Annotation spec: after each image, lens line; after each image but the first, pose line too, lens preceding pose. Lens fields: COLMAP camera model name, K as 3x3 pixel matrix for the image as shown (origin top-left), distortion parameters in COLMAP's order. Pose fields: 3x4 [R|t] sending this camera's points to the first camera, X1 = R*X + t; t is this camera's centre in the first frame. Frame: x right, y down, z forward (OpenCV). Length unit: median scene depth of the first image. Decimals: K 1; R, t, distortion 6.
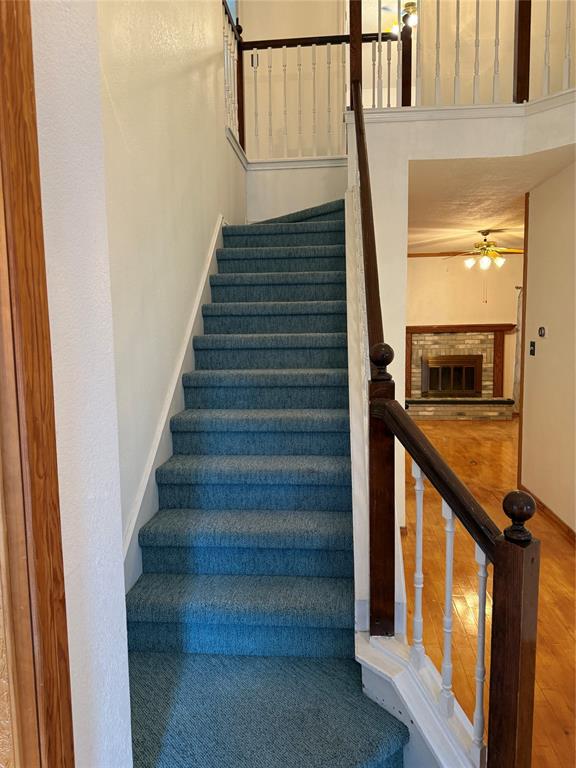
lens RADIAL K [[526.0, 0, 288.0], [0, 526.0, 384.0], [0, 0, 1]] dist [0.071772, -0.002388]
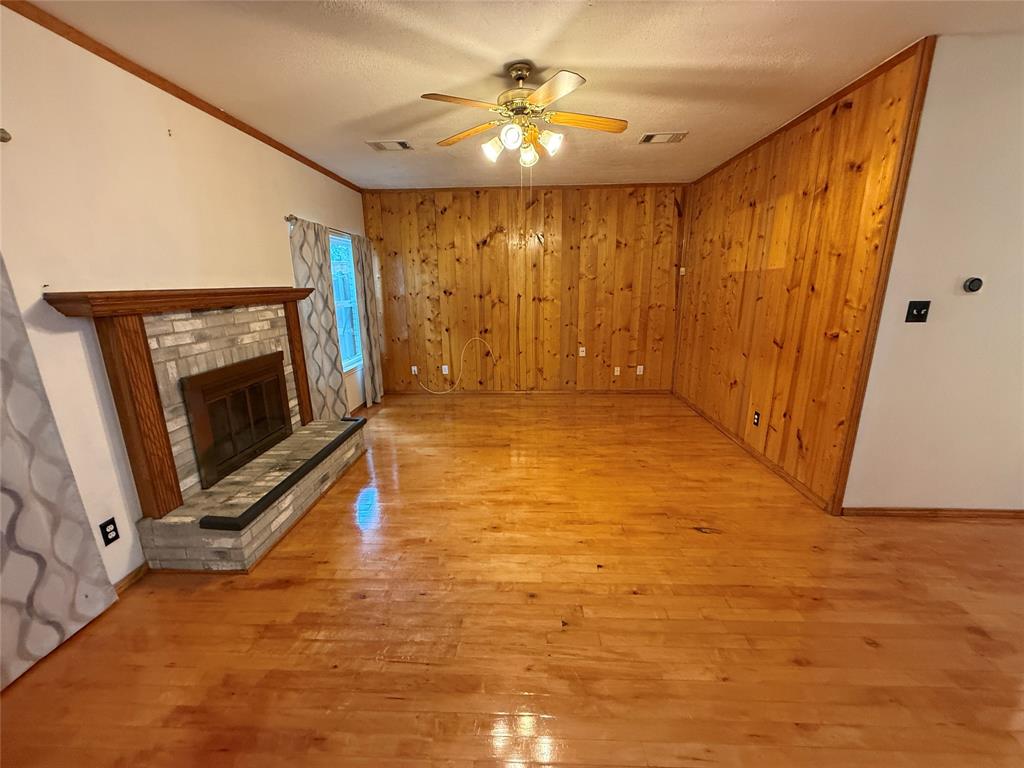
lens RADIAL K [[405.8, 0, 512.0], [0, 405.8, 384.0], [0, 0, 1]] dist [0.002242, -0.000149]
pose [[-0.037468, -0.225801, 0.973453, -0.013790], [0.117340, 0.966403, 0.228683, -0.085767], [-0.992385, 0.122793, -0.009713, 0.791544]]
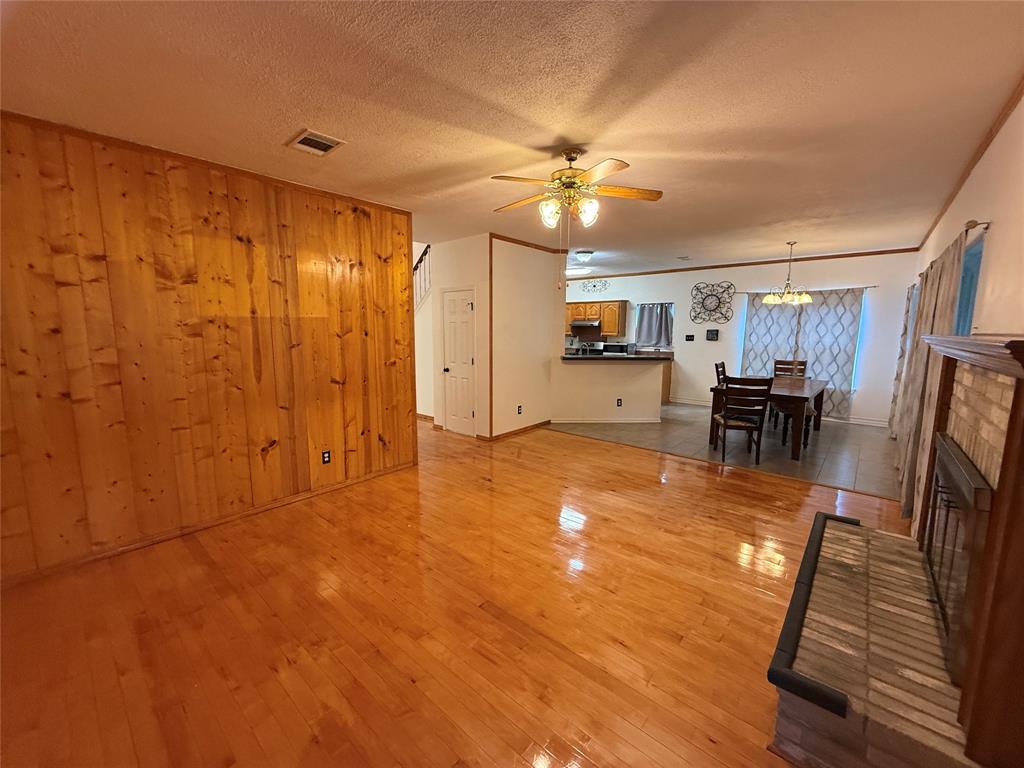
lens RADIAL K [[405.8, 0, 512.0], [0, 405.8, 384.0], [0, 0, 1]] dist [0.002242, -0.000149]
pose [[-0.596352, 0.124093, -0.793073, 0.607011], [-0.079263, 0.974047, 0.212012, -0.111700], [0.798800, 0.189295, -0.571039, 0.939655]]
